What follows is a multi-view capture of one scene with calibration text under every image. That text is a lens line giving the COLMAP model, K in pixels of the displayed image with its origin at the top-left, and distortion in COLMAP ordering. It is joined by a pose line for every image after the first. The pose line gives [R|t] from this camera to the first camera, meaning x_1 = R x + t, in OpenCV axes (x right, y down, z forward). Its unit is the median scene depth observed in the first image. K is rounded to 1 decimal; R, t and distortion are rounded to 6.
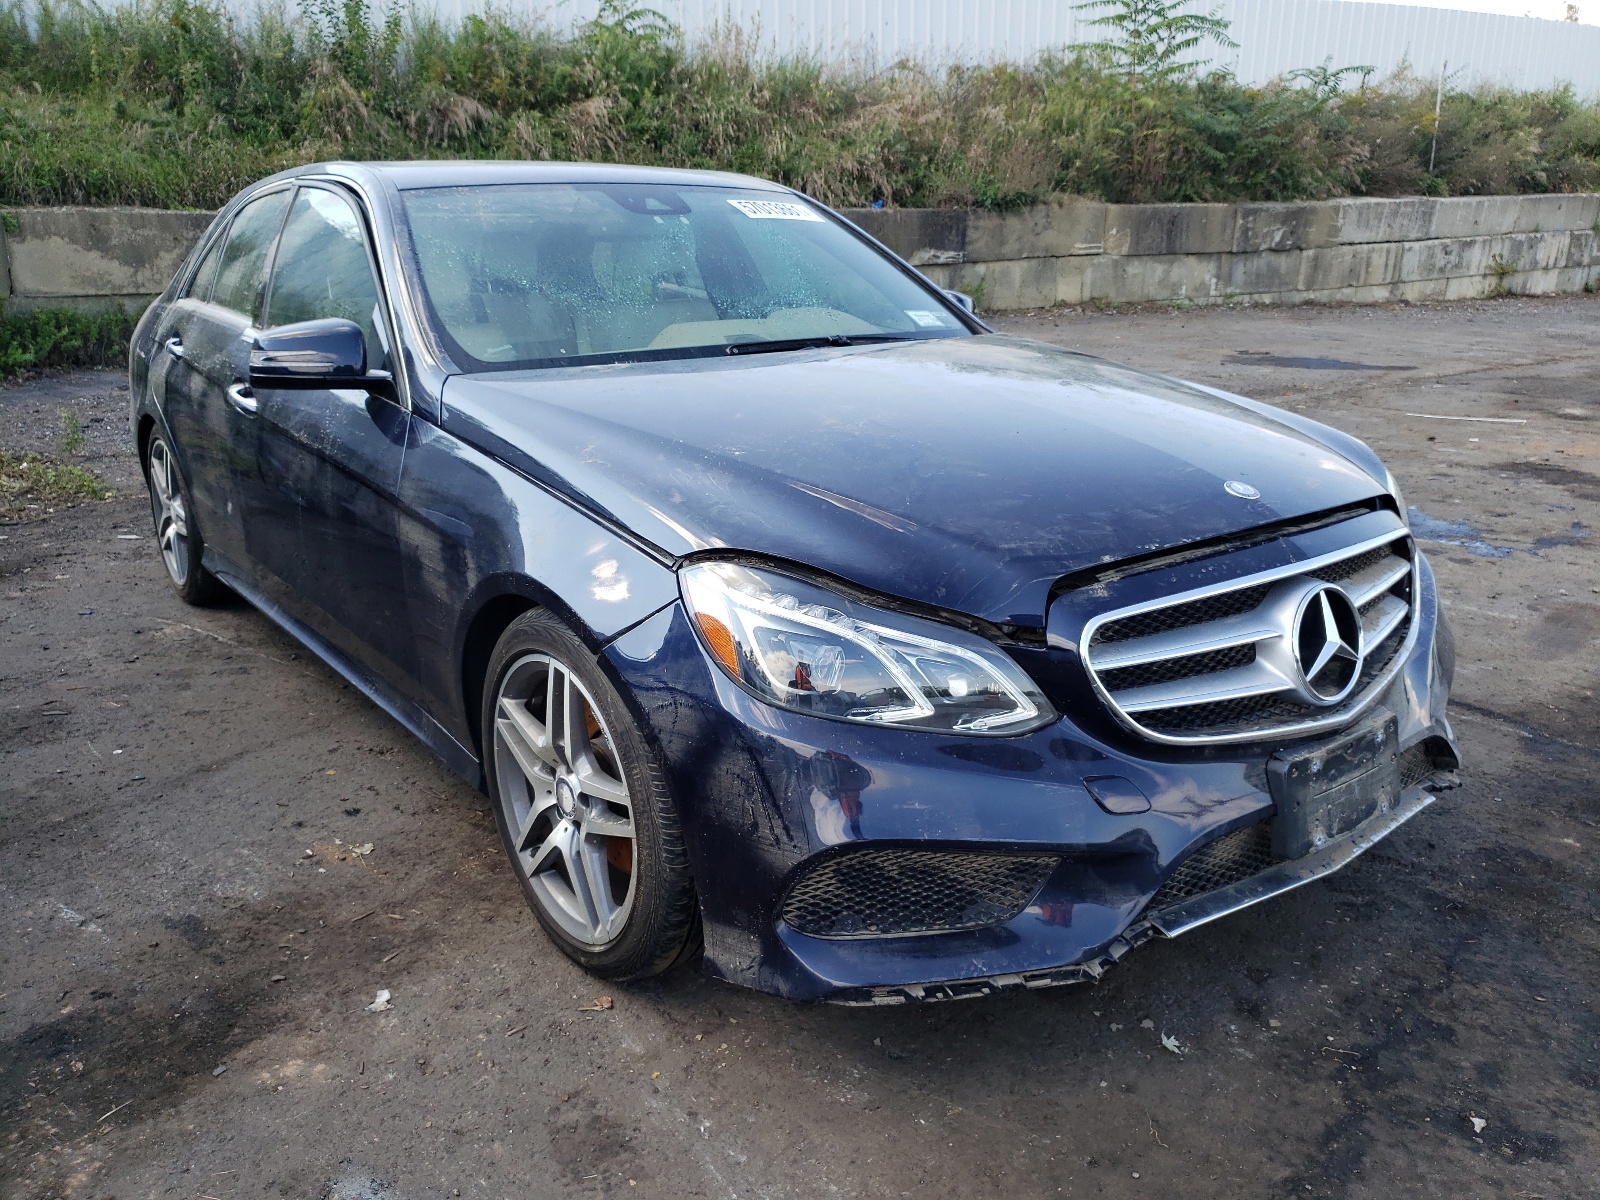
lens RADIAL K [[1225.9, 0, 812.8], [0, 1225.9, 604.9], [0, 0, 1]] dist [0.000160, 0.006739]
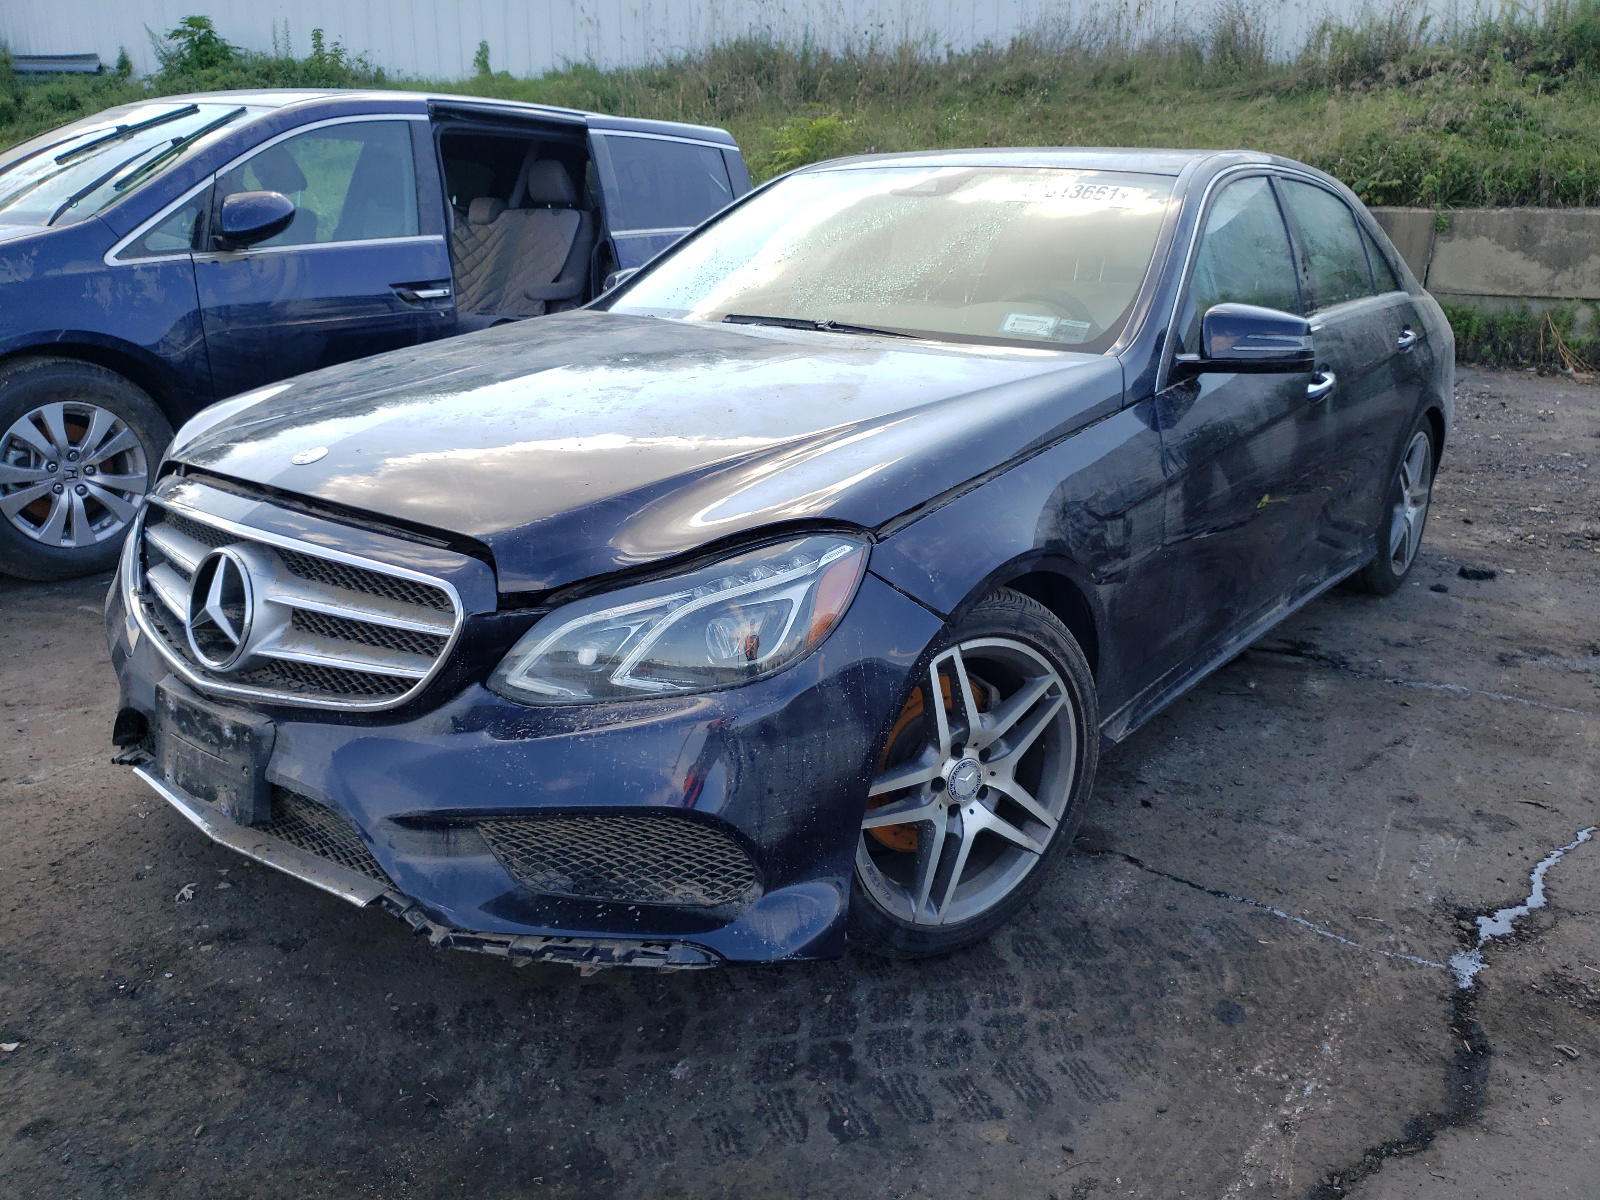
lens RADIAL K [[1225.9, 0, 812.9], [0, 1225.9, 594.9], [0, 0, 1]] dist [0.000160, 0.006739]
pose [[0.275020, 0.287649, -0.917400, 0.255573], [-0.300740, 0.932050, 0.202086, -0.056555], [0.913192, 0.220321, 0.342840, 0.192043]]
